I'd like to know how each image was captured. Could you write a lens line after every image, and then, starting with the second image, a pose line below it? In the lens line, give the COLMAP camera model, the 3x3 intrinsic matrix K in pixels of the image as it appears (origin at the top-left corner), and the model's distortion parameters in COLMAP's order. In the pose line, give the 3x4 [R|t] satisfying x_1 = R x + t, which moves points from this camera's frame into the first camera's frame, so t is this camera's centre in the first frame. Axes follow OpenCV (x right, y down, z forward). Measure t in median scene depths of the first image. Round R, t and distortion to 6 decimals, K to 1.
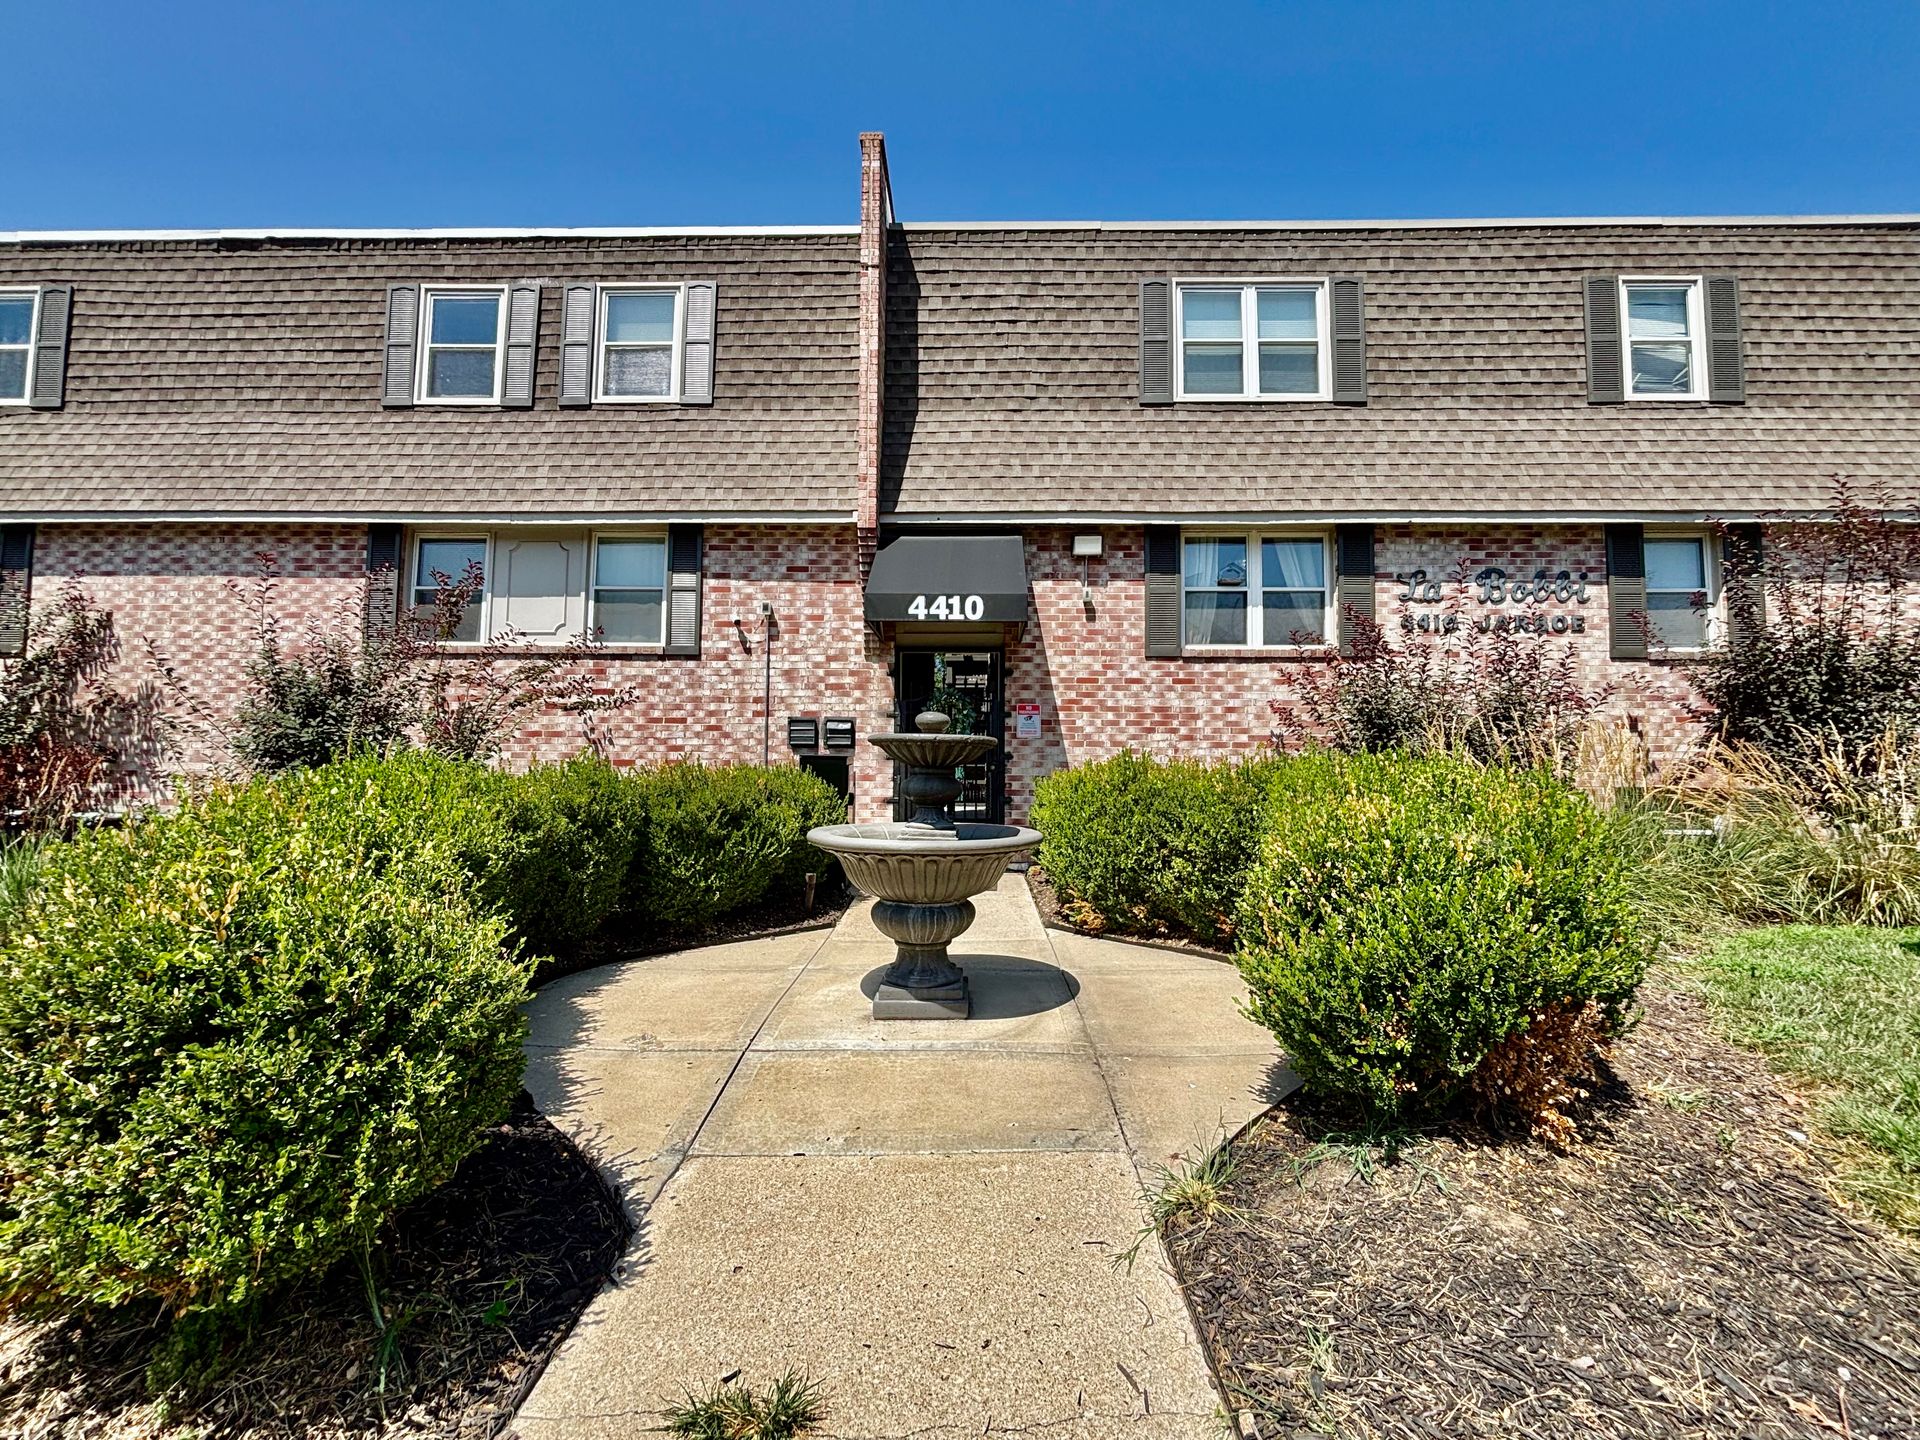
lens RADIAL K [[774.6, 0, 962.2], [0, 774.6, 720.5], [0, 0, 1]] dist [-0.008290, 0.002300]
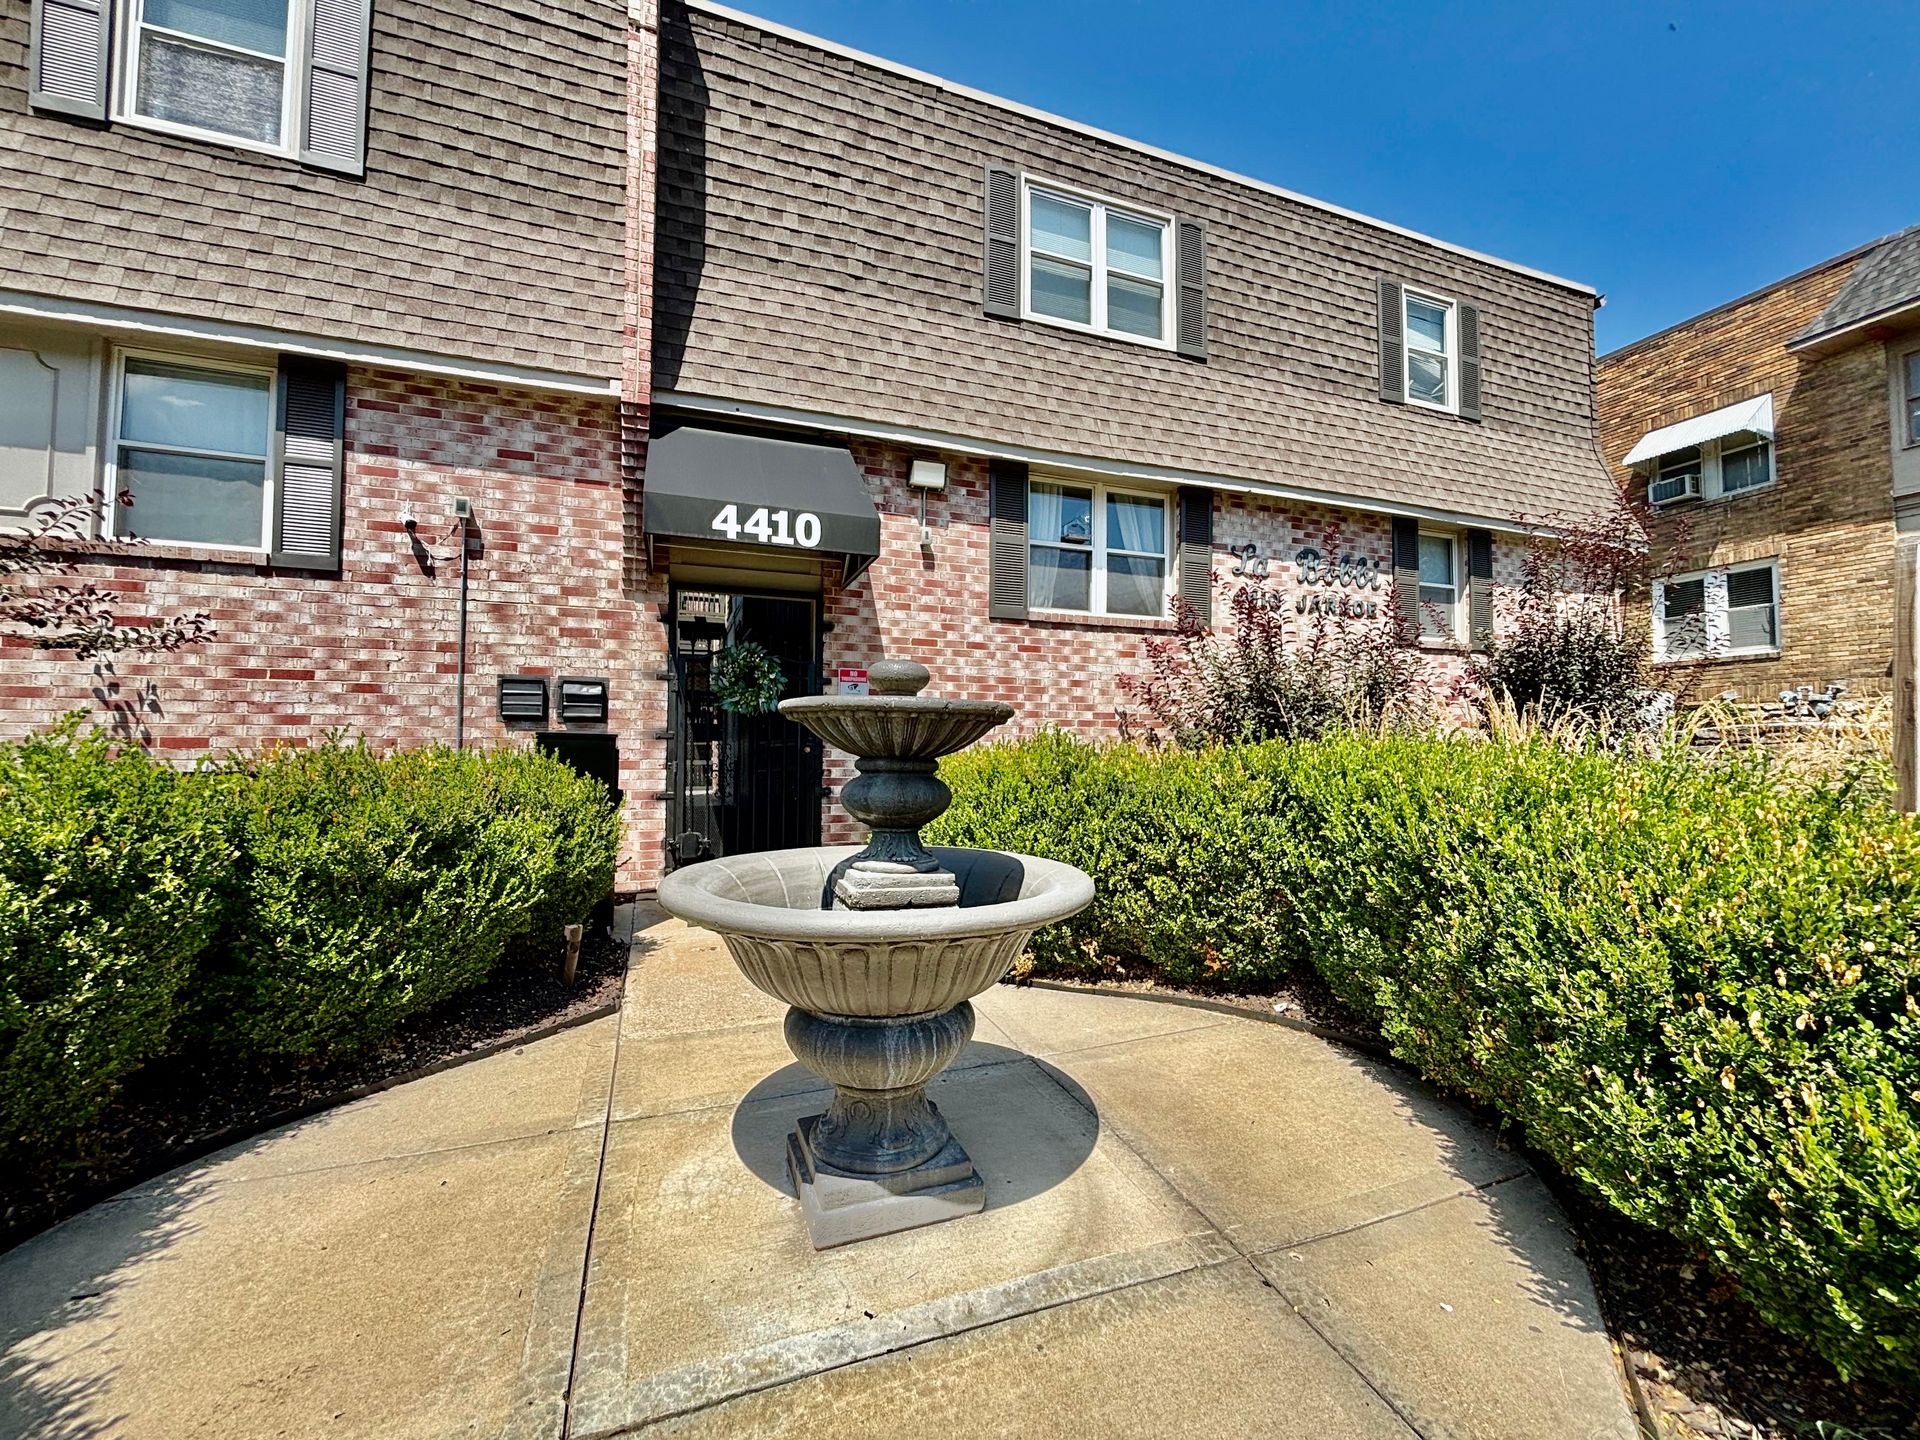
lens RADIAL K [[774.6, 0, 956.3], [0, 774.6, 718.1], [0, 0, 1]] dist [-0.008290, 0.002300]
pose [[0.930239, 0.012407, 0.366743, -0.100919], [-0.022057, 0.999512, 0.022134, 0.009266], [-0.366290, -0.028679, 0.930059, 0.230195]]
